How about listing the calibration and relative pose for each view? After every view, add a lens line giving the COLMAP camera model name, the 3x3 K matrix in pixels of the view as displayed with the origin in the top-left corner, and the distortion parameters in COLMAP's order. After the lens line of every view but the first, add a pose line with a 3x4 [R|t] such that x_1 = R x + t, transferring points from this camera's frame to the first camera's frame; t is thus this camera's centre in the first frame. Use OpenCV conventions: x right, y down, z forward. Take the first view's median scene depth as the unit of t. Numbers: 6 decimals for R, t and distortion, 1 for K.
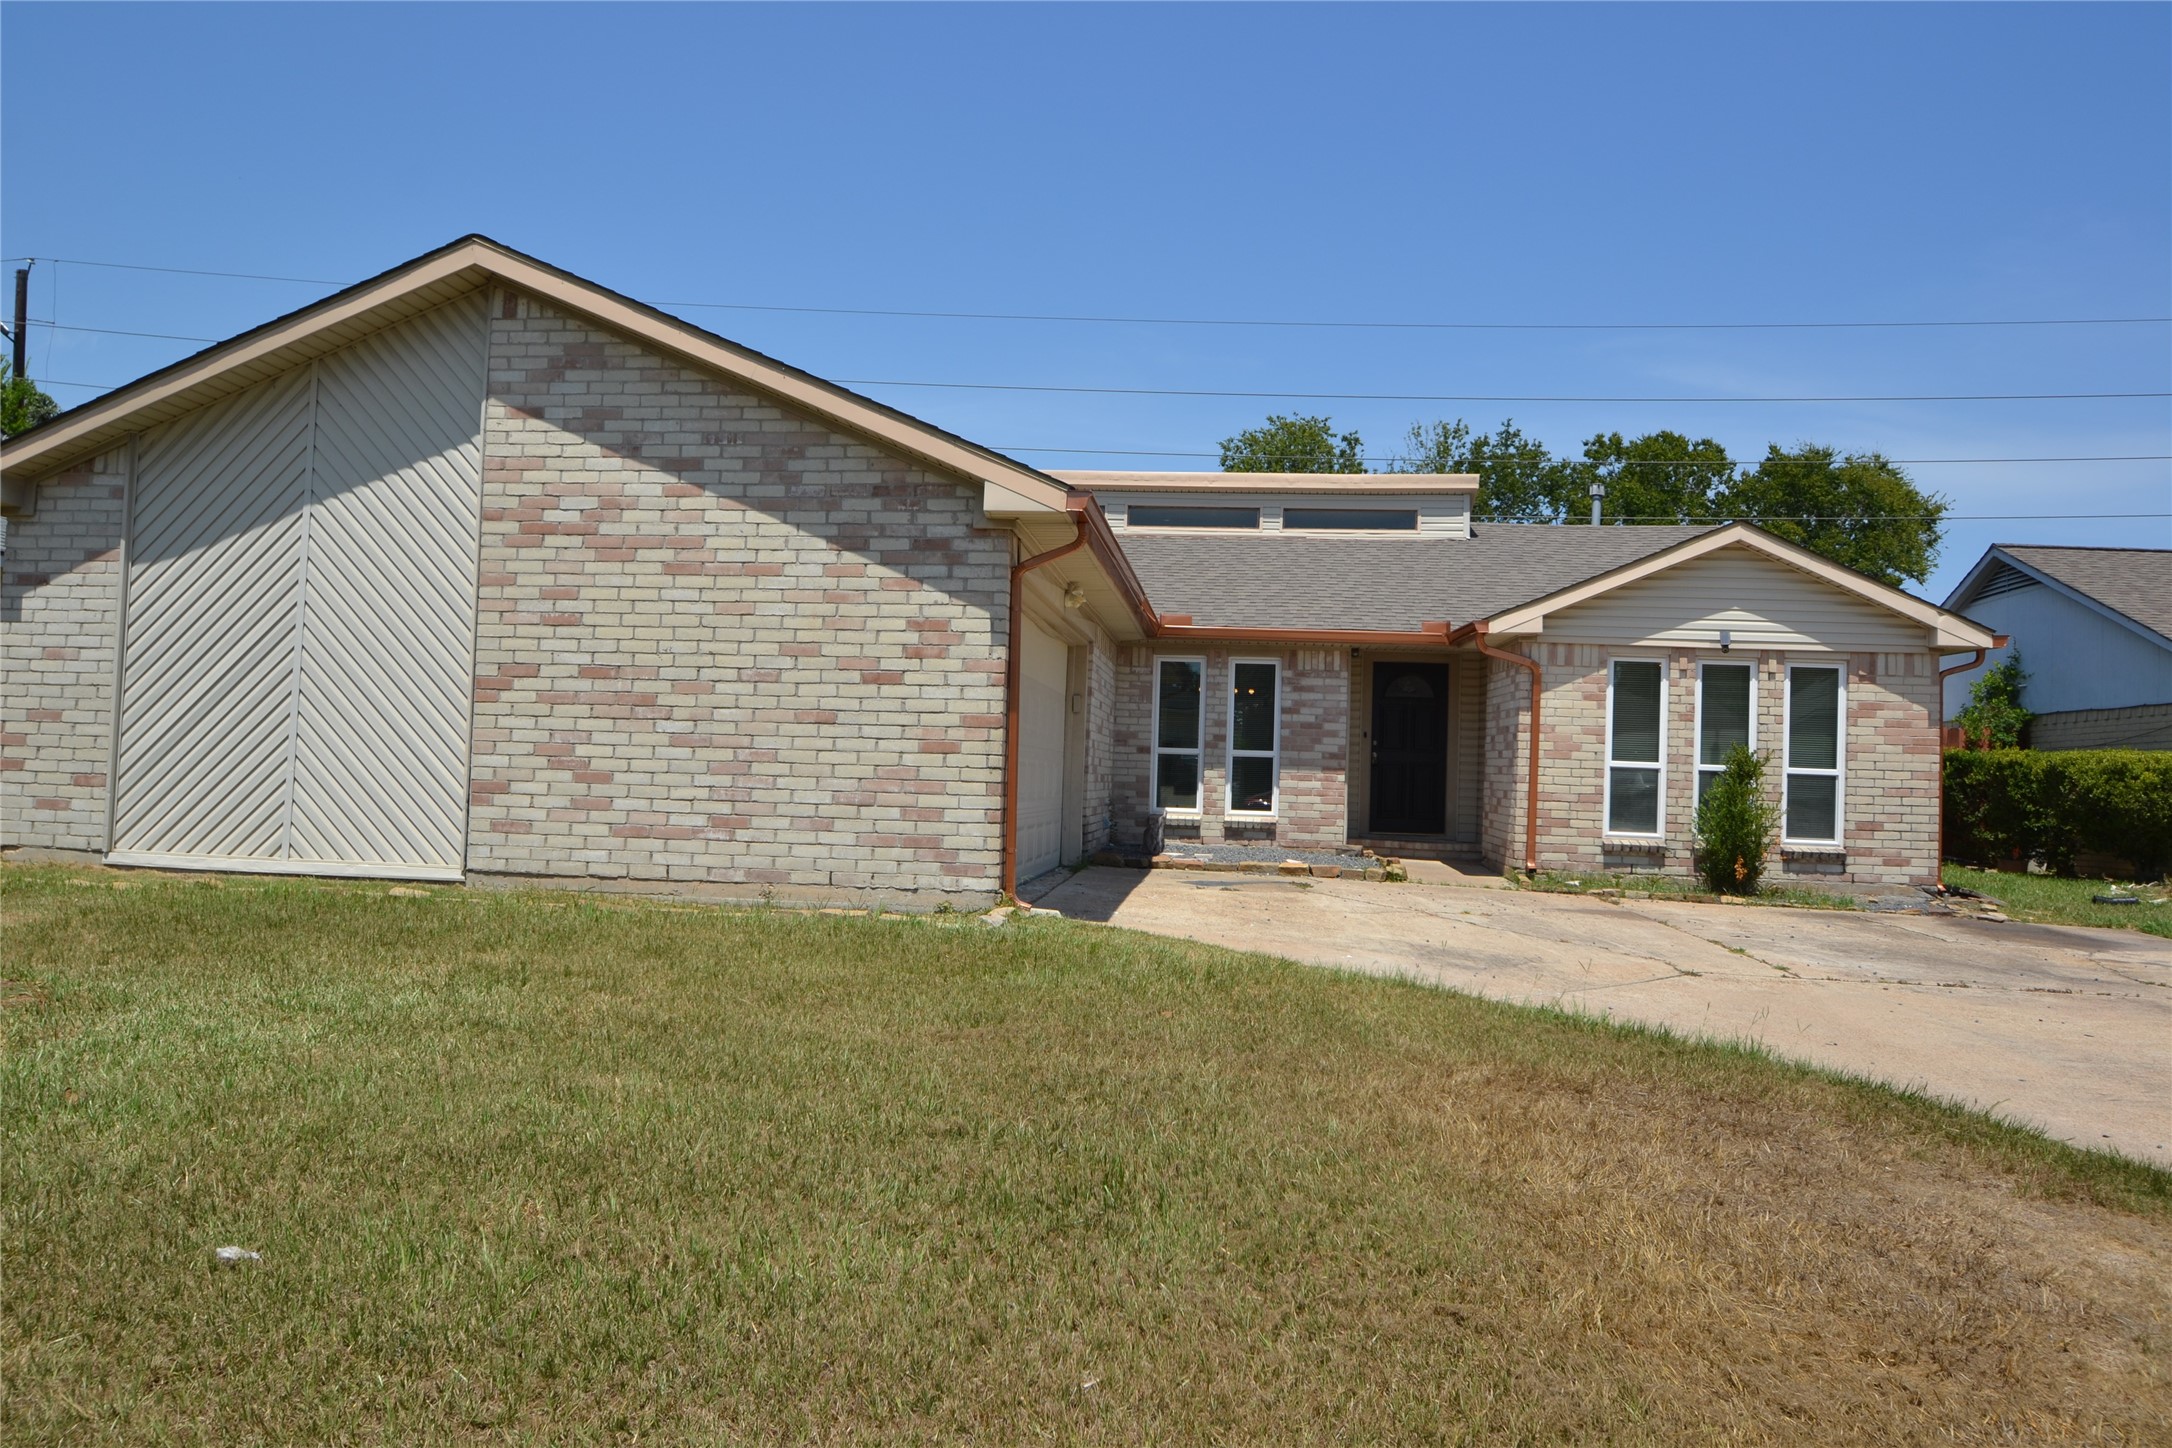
lens RADIAL K [[1528.4, 0, 1073.2], [0, 1528.4, 715.5], [0, 0, 1]] dist [-0.047706, 0.030010]
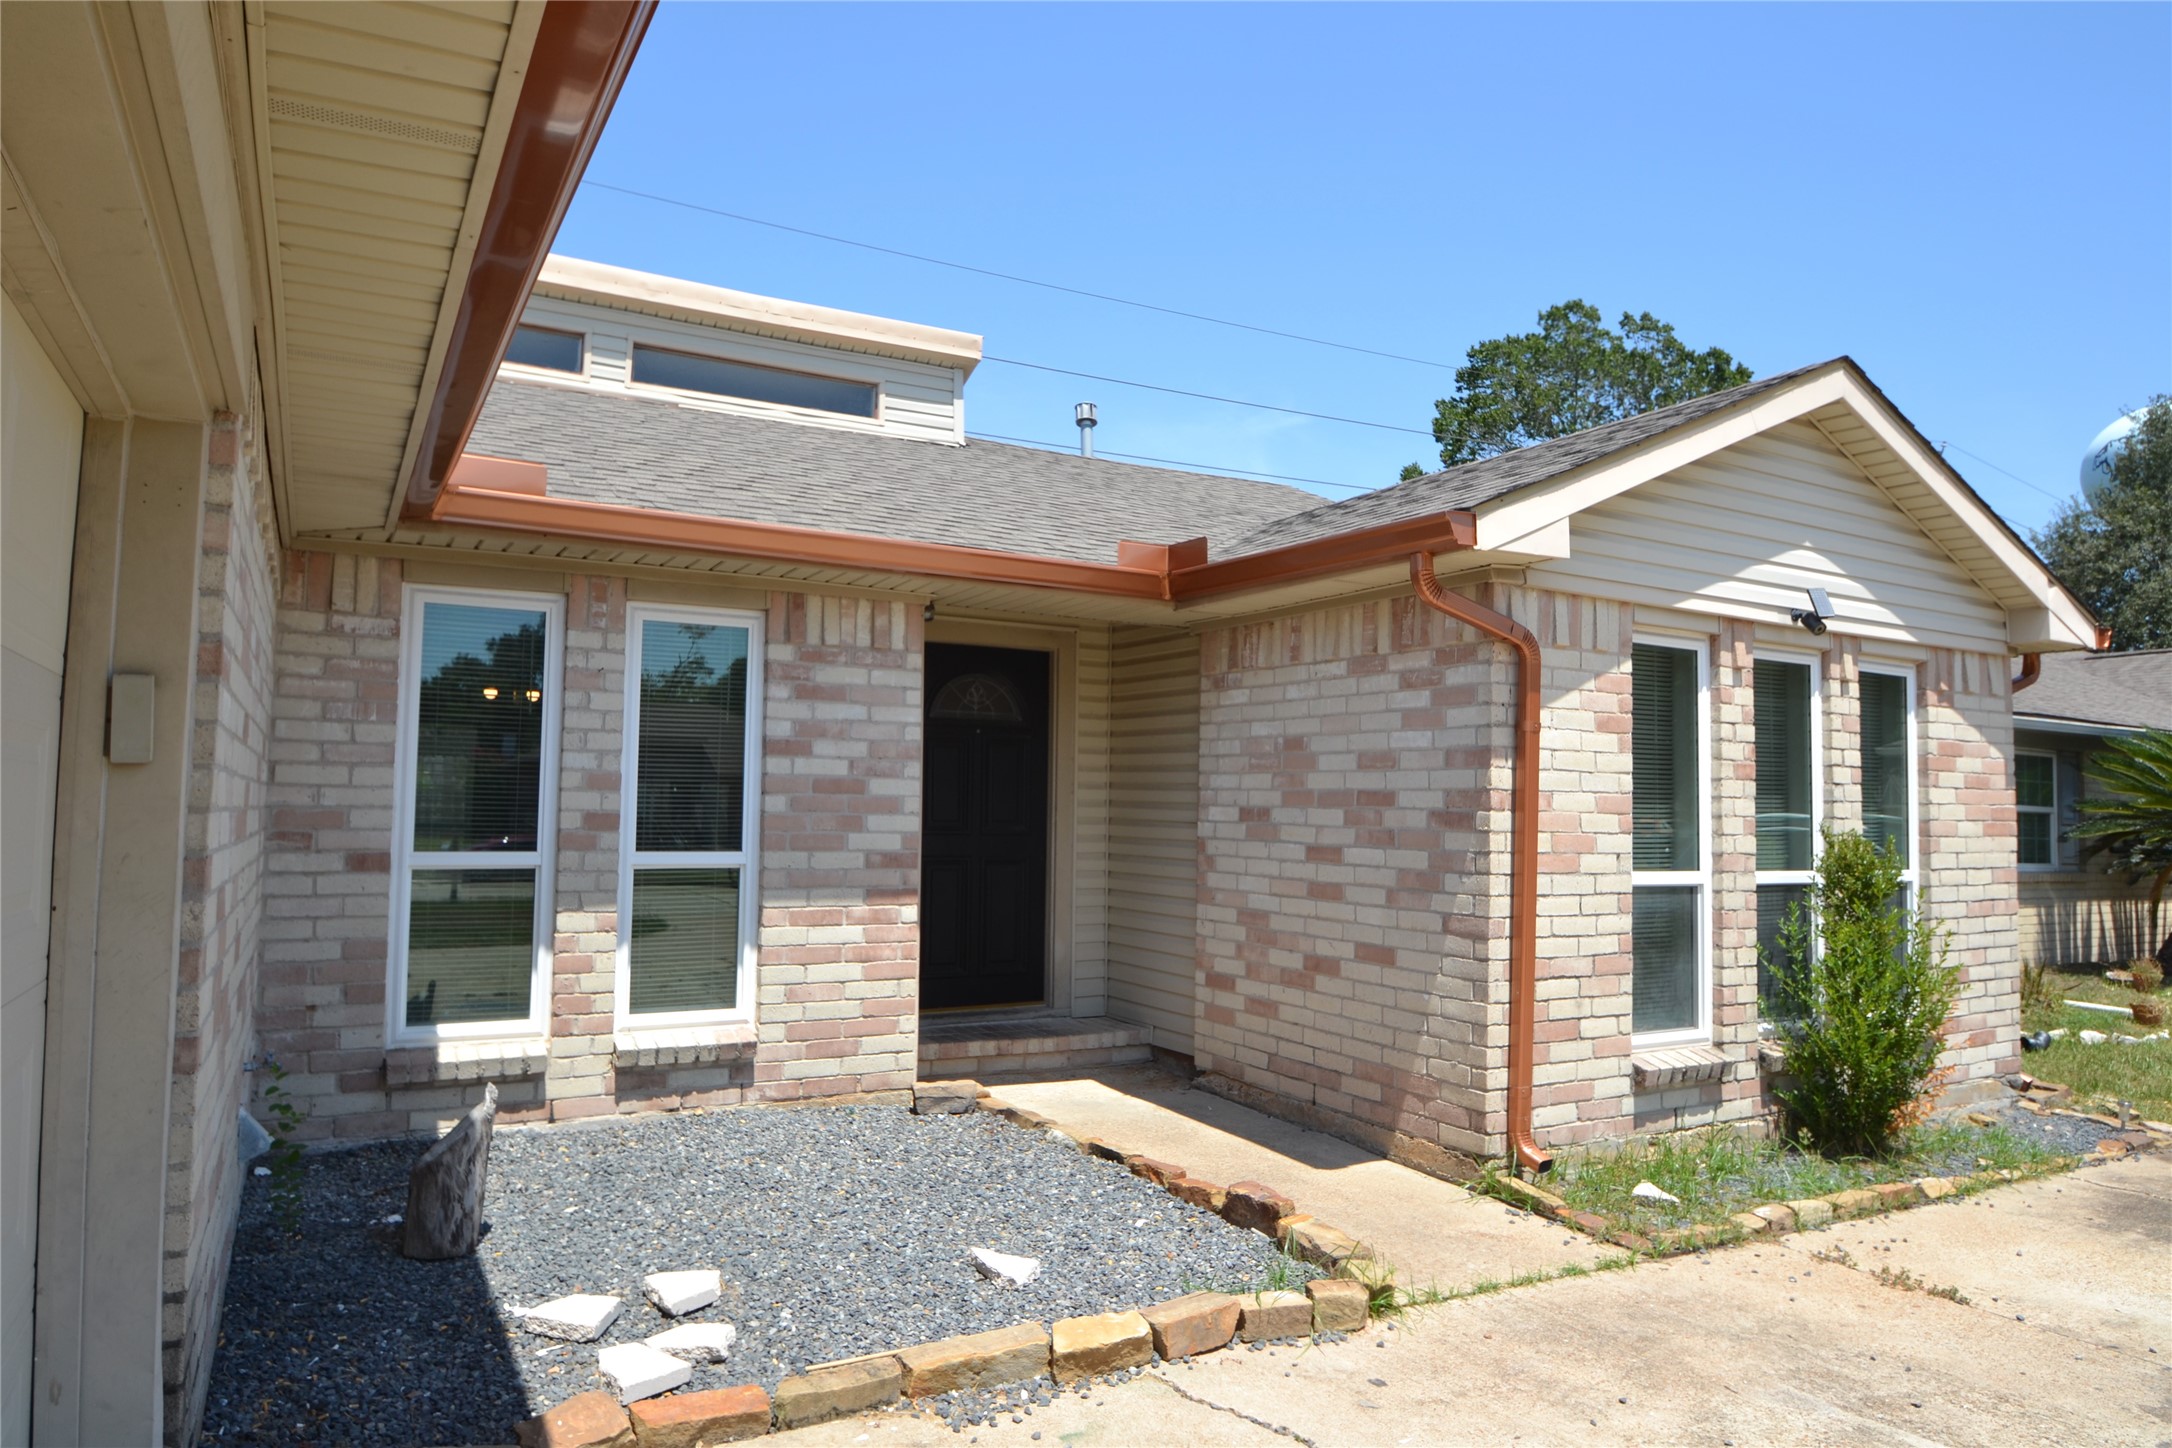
lens RADIAL K [[1345.2, 0, 1073.8], [0, 1345.2, 720.7], [0, 0, 1]] dist [-0.029862, 0.001728]
pose [[0.813870, 0.017130, 0.580794, 0.001896], [-0.008596, 0.999811, -0.017442, -0.005433], [-0.580983, 0.009203, 0.813864, 0.785946]]
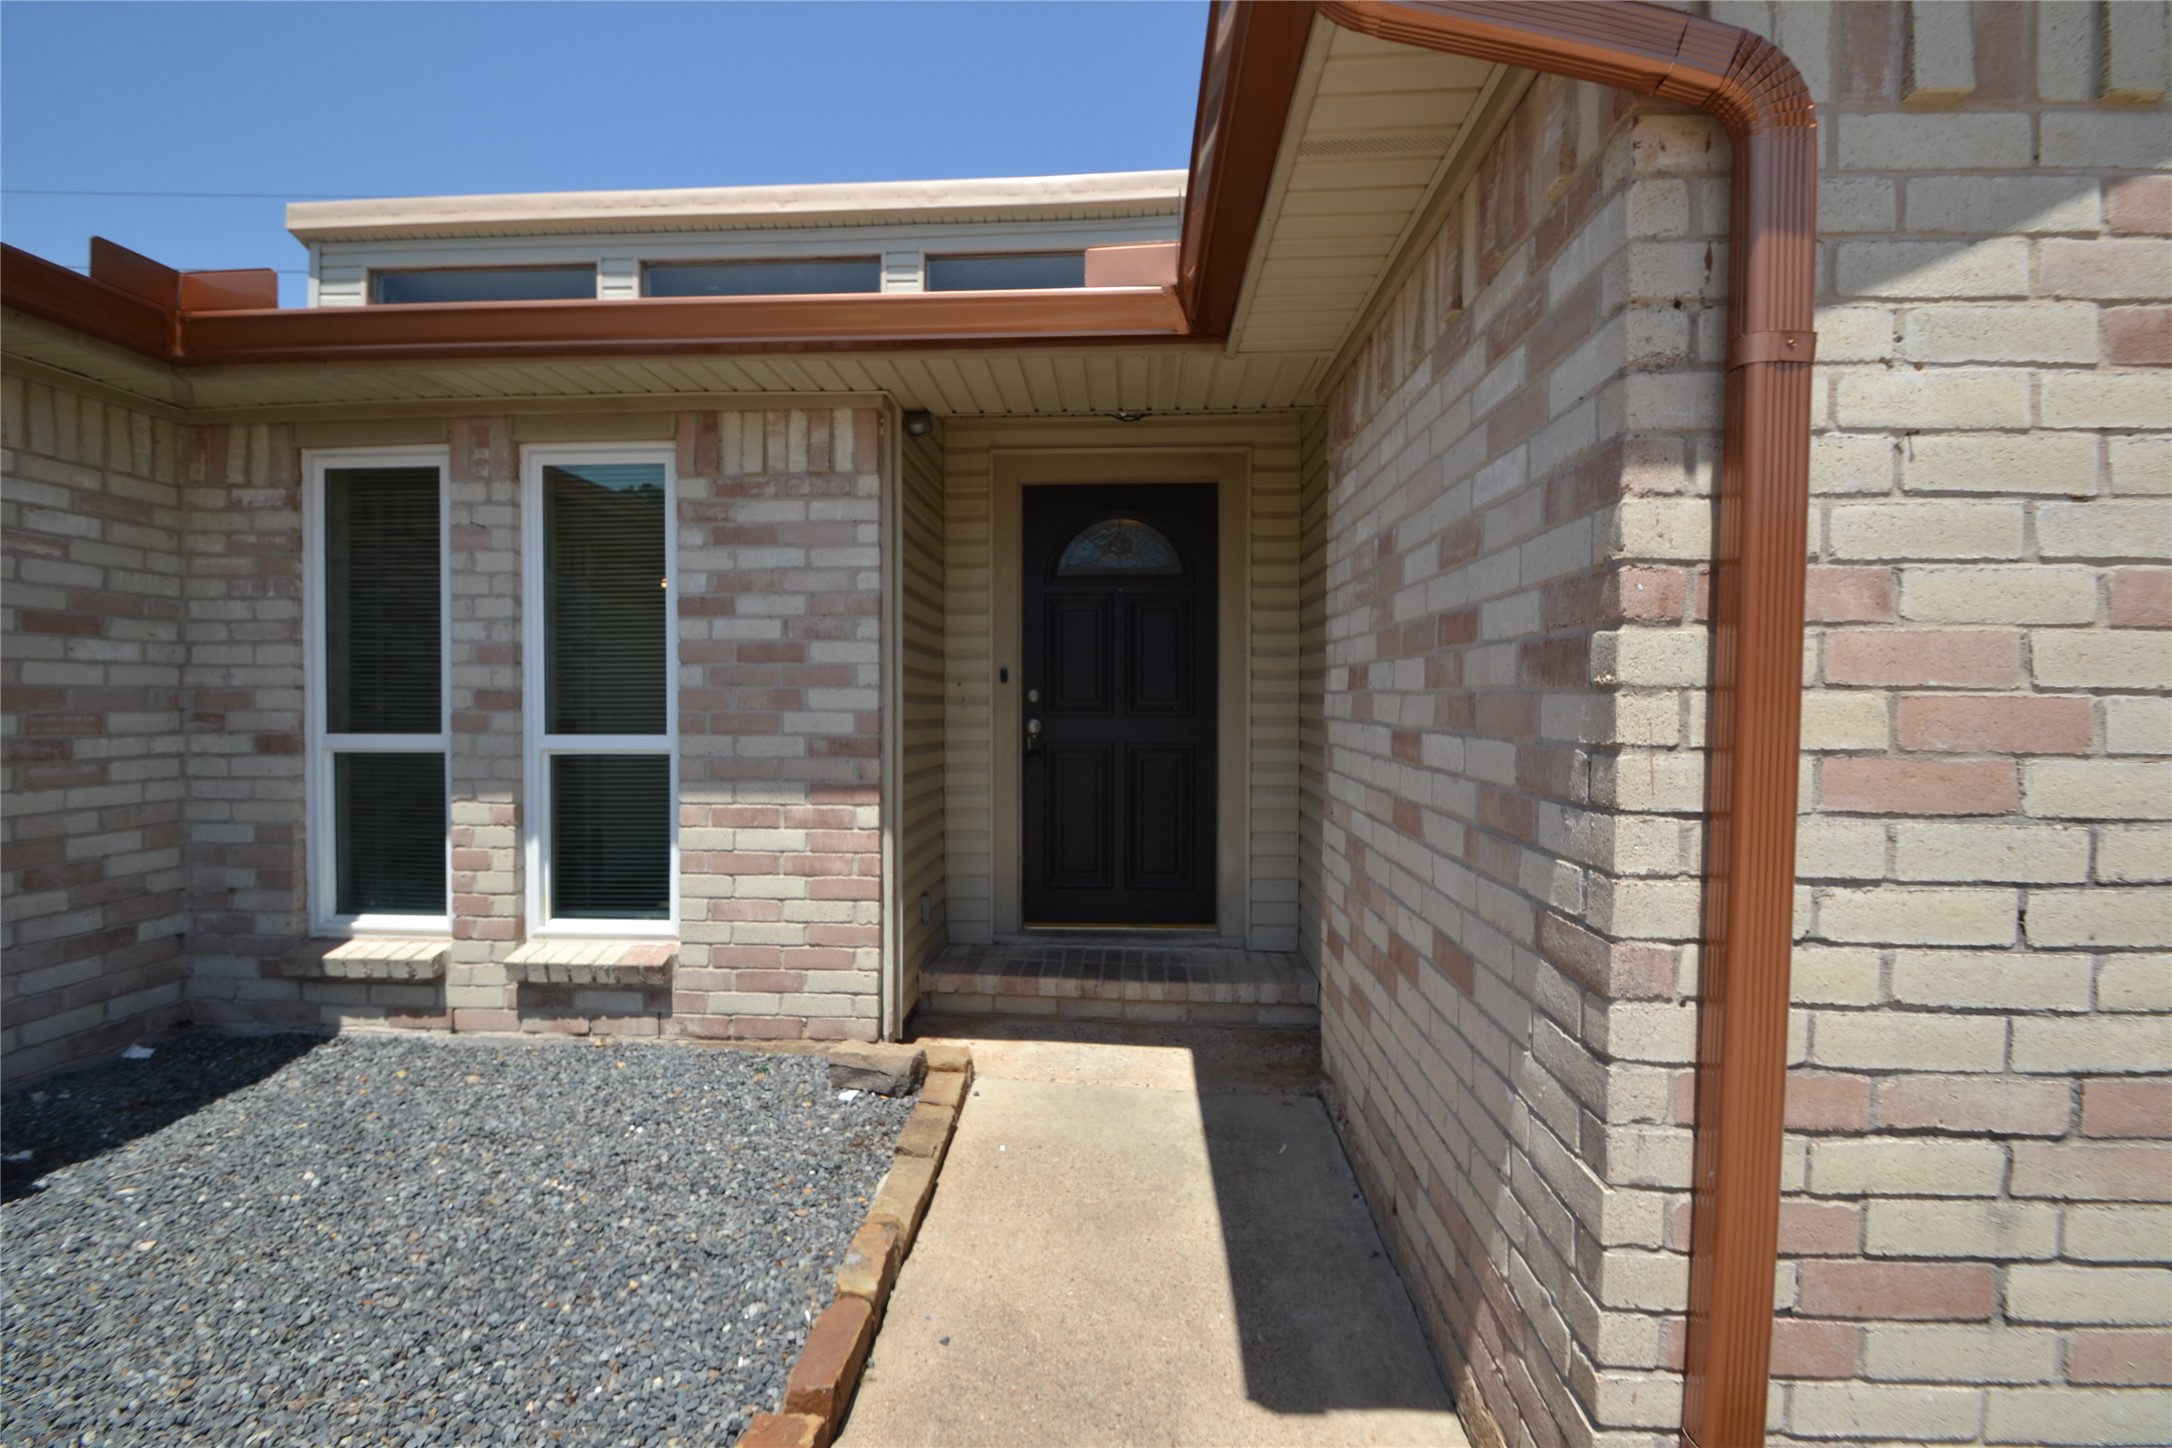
lens RADIAL K [[964.2, 0, 1075.1], [0, 964.2, 715.9], [0, 0, 1]] dist [0.015575, -0.018535]
pose [[0.998726, -0.031763, 0.039214, 0.243464], [0.029734, 0.998241, 0.051289, 0.013207], [-0.040774, -0.050057, 0.997914, 0.924749]]
